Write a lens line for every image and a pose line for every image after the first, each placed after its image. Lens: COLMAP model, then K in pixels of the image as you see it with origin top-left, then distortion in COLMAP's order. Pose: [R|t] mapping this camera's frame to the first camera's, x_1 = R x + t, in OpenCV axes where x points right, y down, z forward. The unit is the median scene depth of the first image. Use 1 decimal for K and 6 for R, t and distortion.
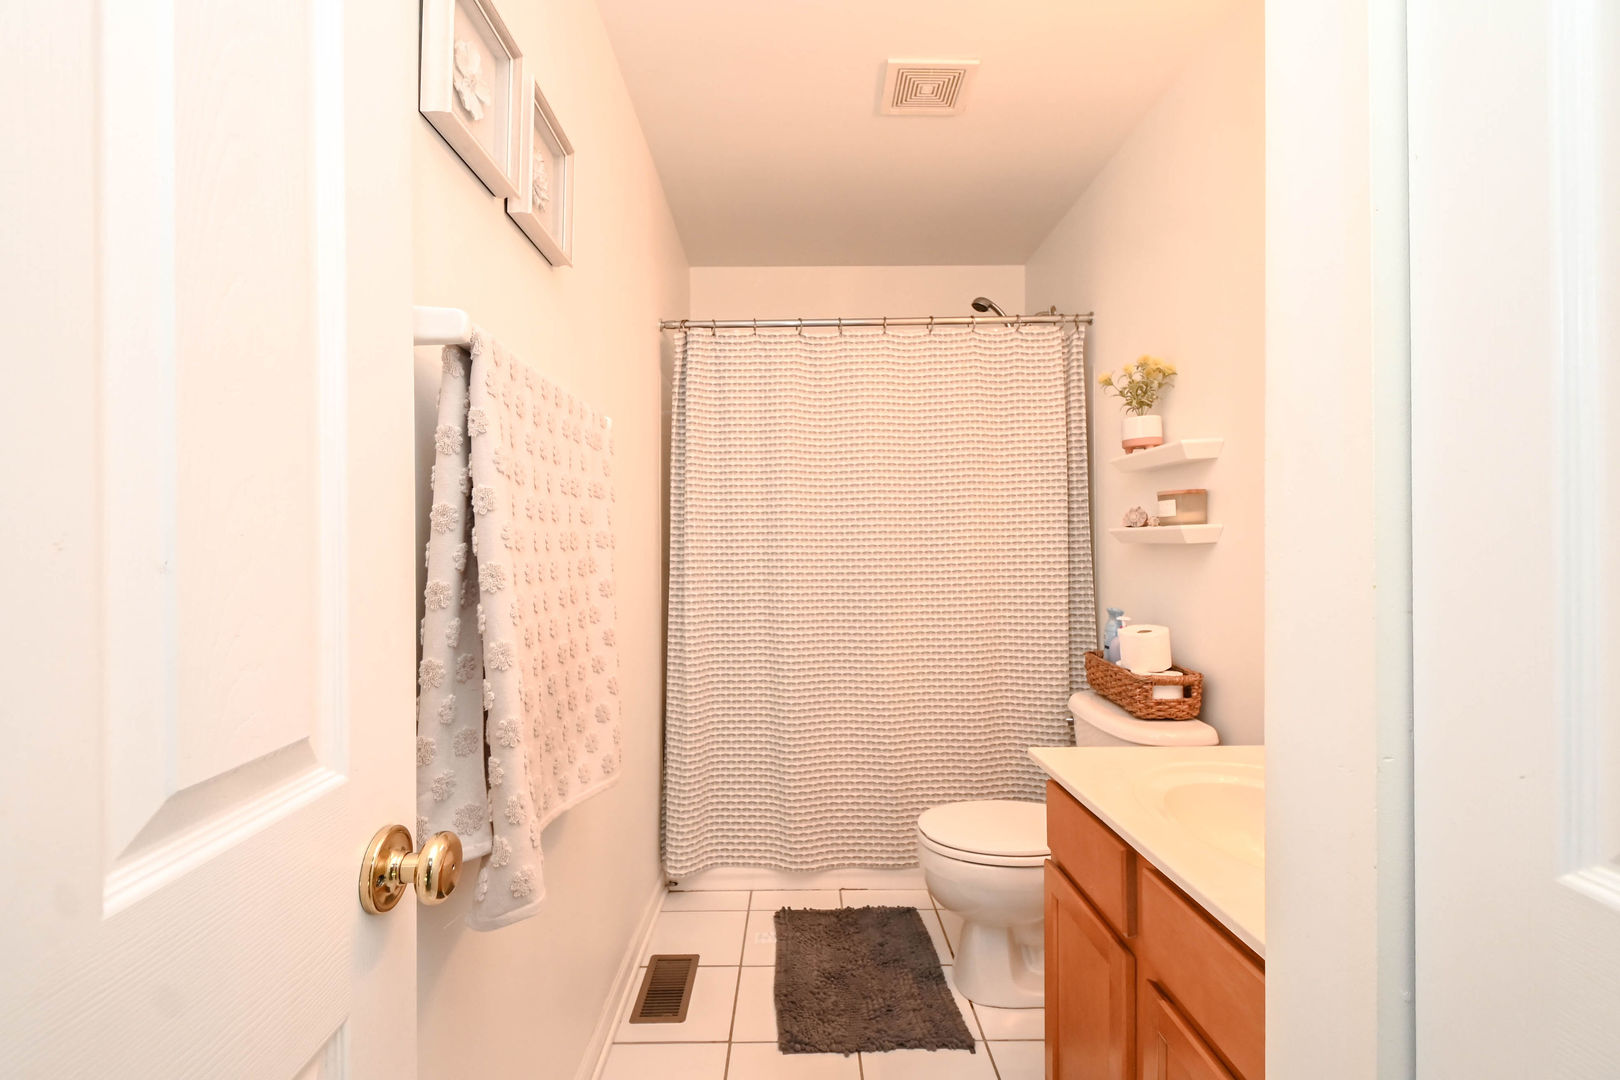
lens RADIAL K [[709.8, 0, 808.6], [0, 709.8, 538.4], [0, 0, 1]] dist [0.013495, 0.000190]
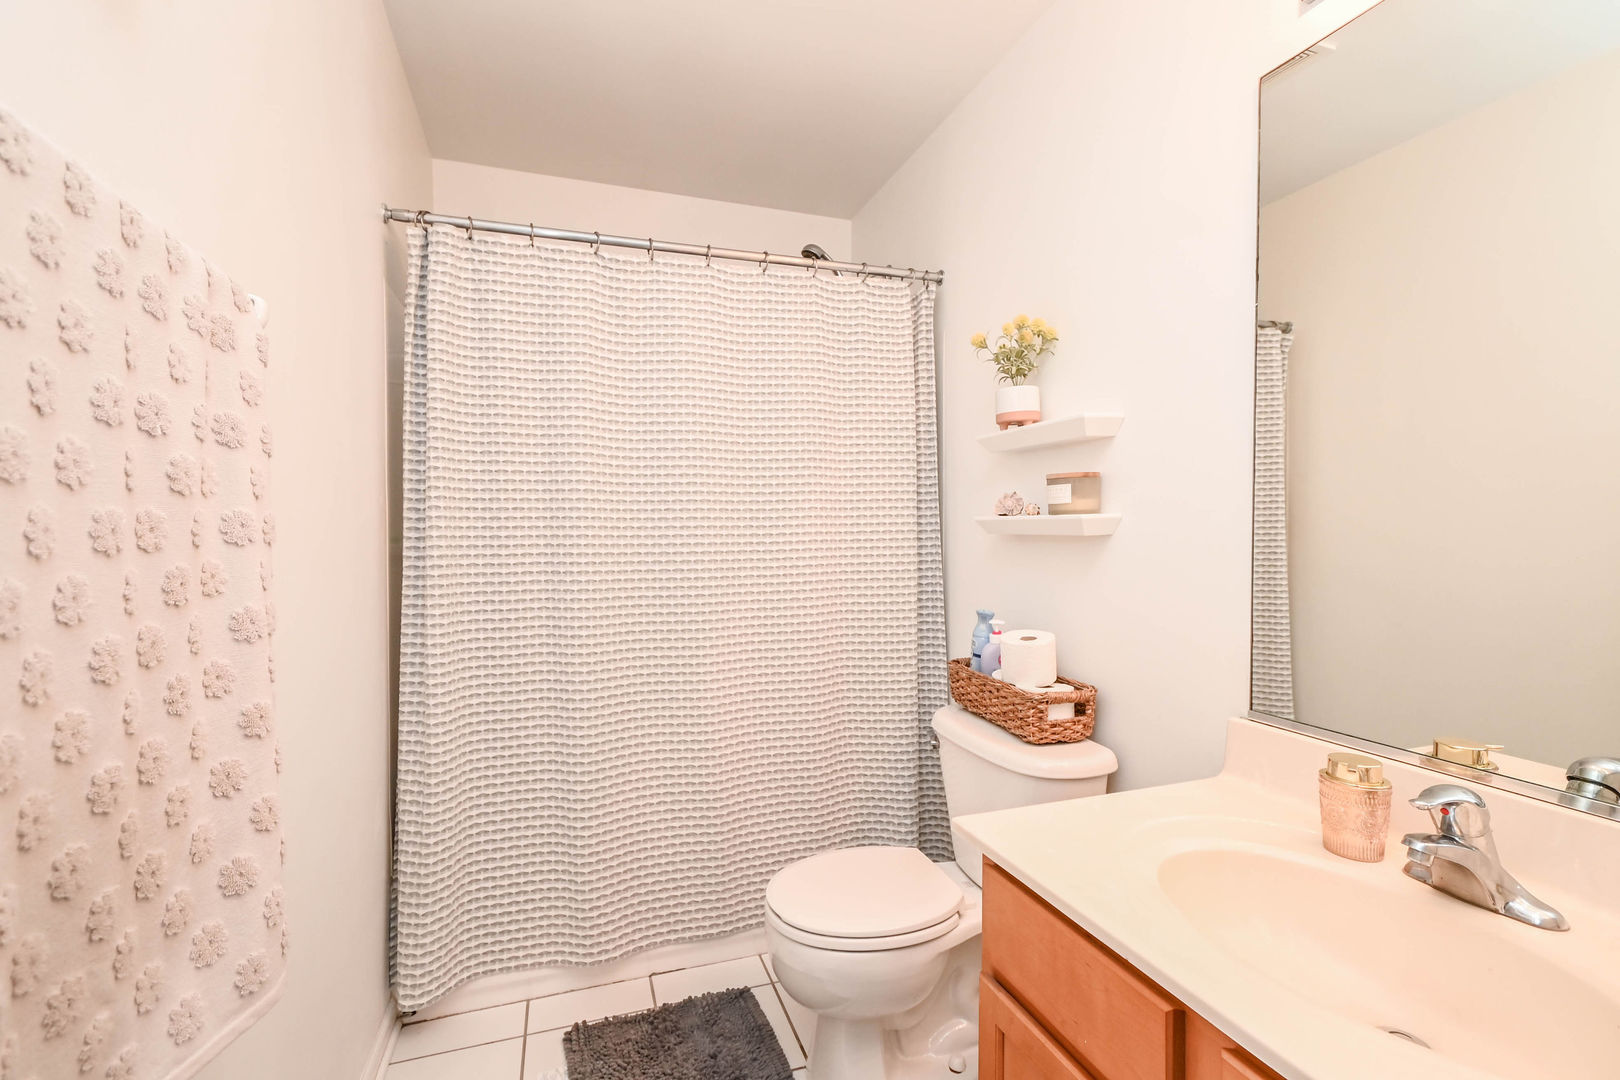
lens RADIAL K [[709.8, 0, 803.3], [0, 709.8, 541.4], [0, 0, 1]] dist [0.013495, 0.000190]
pose [[0.952300, -0.000005, 0.305164, -0.034704], [-0.007535, 0.999695, 0.023532, -0.002539], [-0.305071, -0.024709, 0.952009, 0.216048]]
